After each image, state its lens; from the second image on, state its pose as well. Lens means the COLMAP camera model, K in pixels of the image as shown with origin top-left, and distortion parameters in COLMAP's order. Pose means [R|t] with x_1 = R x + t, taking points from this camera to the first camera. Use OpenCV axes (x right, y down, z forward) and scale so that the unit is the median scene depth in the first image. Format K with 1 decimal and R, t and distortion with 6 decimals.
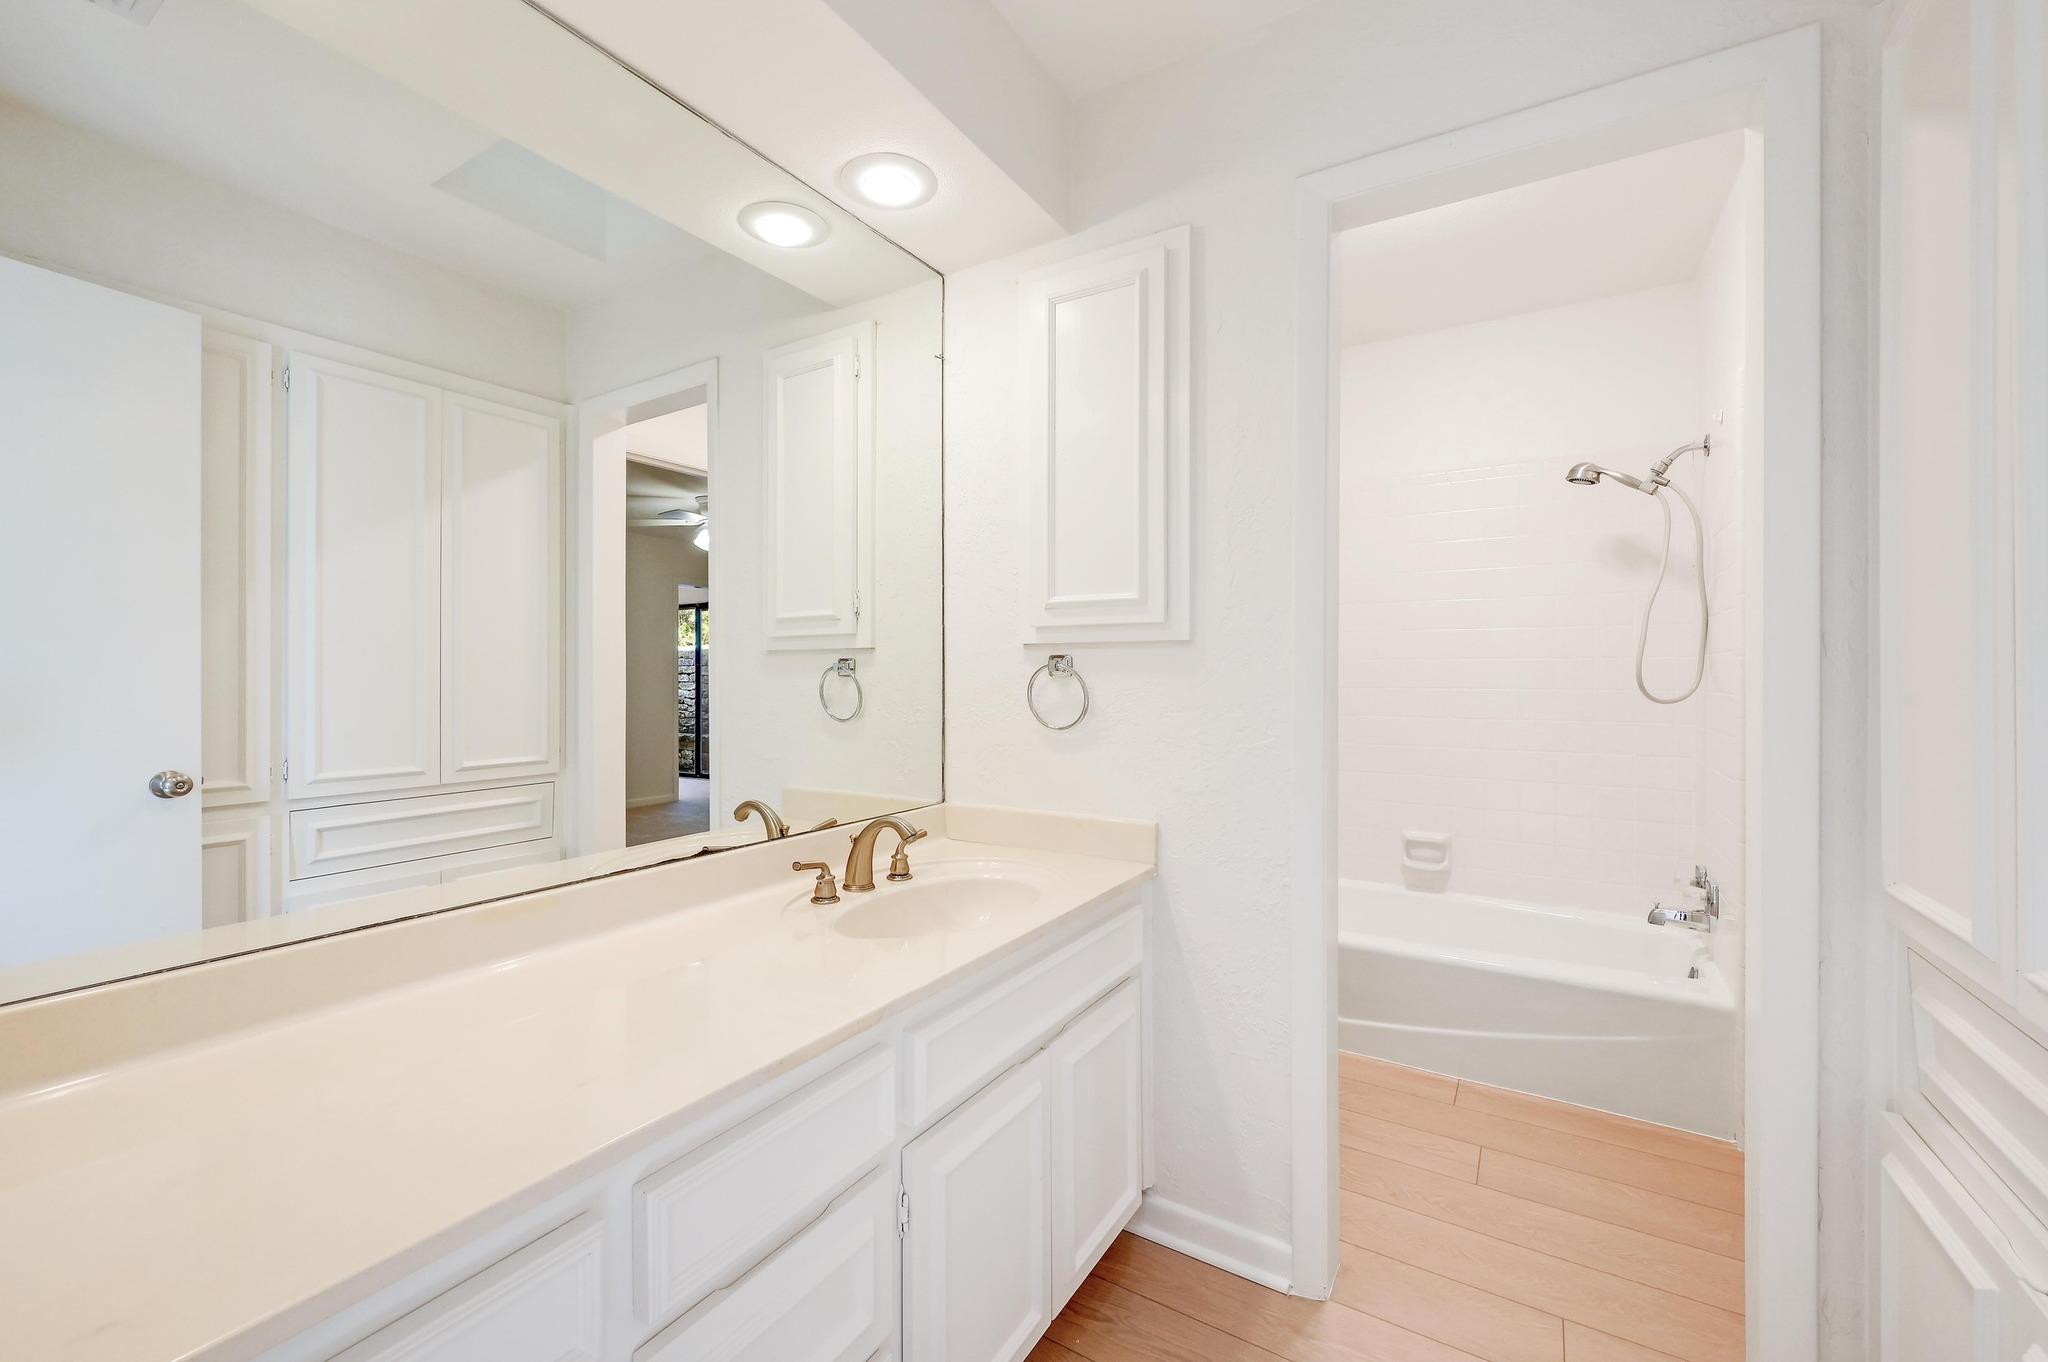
lens RADIAL K [[840.0, 0, 1024.0], [0, 840.0, 681.0], [0, 0, 1]] dist [0.001512, 0.000069]
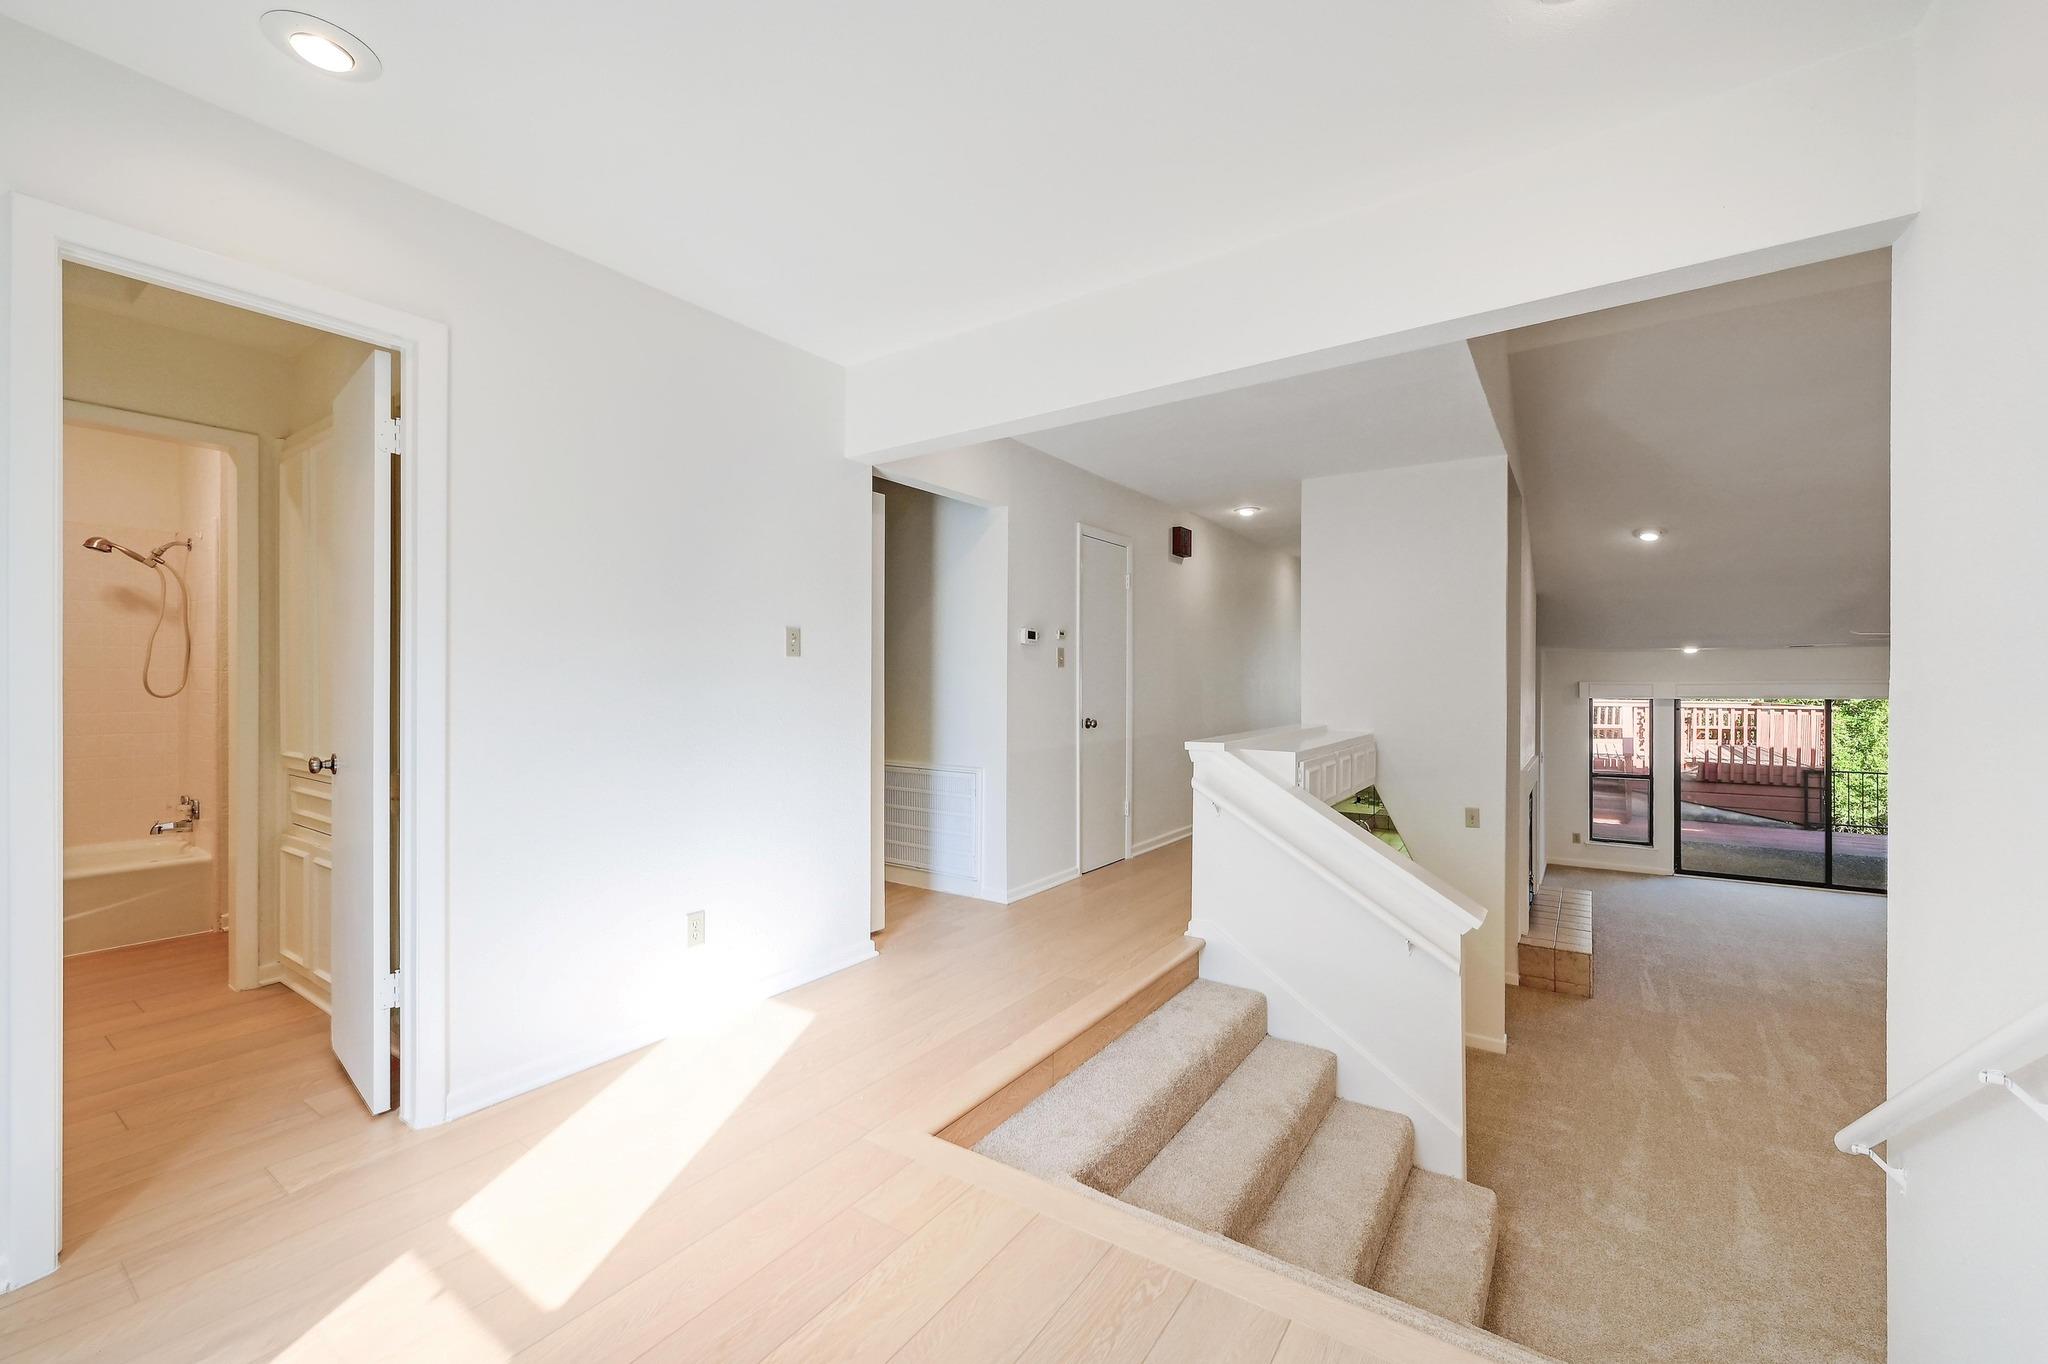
lens RADIAL K [[819.1, 0, 1022.9], [0, 819.1, 686.2], [0, 0, 1]] dist [0.001648, -0.000004]
pose [[0.056627, -0.001106, 0.998395, -0.732163], [0.001799, 0.999998, 0.001005, 0.006333], [-0.998394, 0.001739, 0.056629, -0.757081]]
